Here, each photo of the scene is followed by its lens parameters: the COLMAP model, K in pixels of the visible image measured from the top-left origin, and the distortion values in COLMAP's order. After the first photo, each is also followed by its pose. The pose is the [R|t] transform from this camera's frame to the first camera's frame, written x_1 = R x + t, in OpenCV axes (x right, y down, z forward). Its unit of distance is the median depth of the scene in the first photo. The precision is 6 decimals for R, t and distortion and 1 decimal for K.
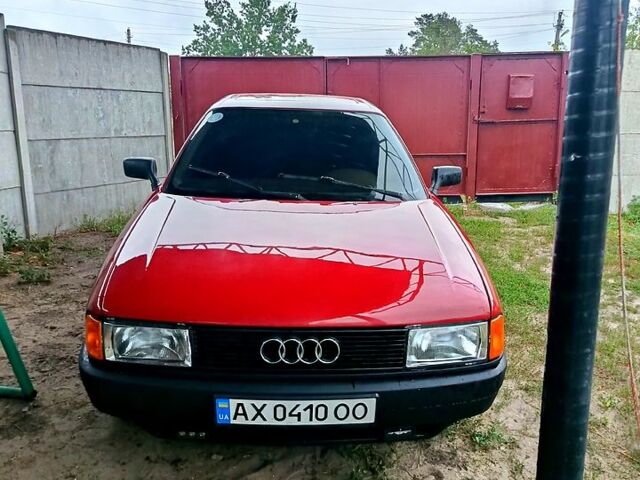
lens RADIAL K [[599.1, 0, 320.0], [0, 599.1, 240.0], [0, 0, 1]] dist [0.015944, -0.028881]
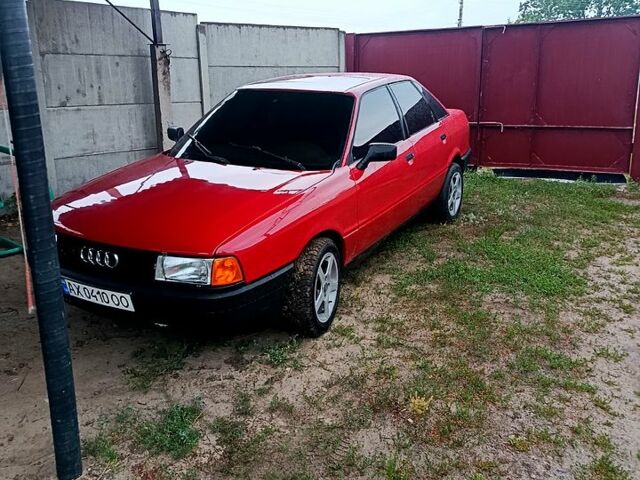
lens RADIAL K [[599.1, 0, 320.0], [0, 599.1, 240.0], [0, 0, 1]] dist [0.015944, -0.028881]
pose [[0.847796, 0.126901, -0.514916, 0.446372], [-0.094259, 0.991546, 0.089172, -0.019243], [0.521879, -0.027064, 0.852590, -0.014400]]
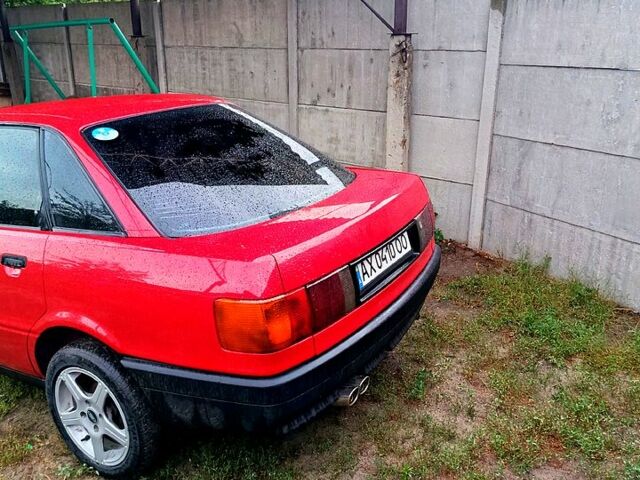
lens RADIAL K [[599.1, 0, 320.0], [0, 599.1, 240.0], [0, 0, 1]] dist [0.015944, -0.028881]
pose [[-0.551292, 0.259710, -0.792861, 0.324318], [-0.166095, 0.897130, 0.409354, -0.336578], [0.817612, 0.357363, -0.451444, 1.245844]]
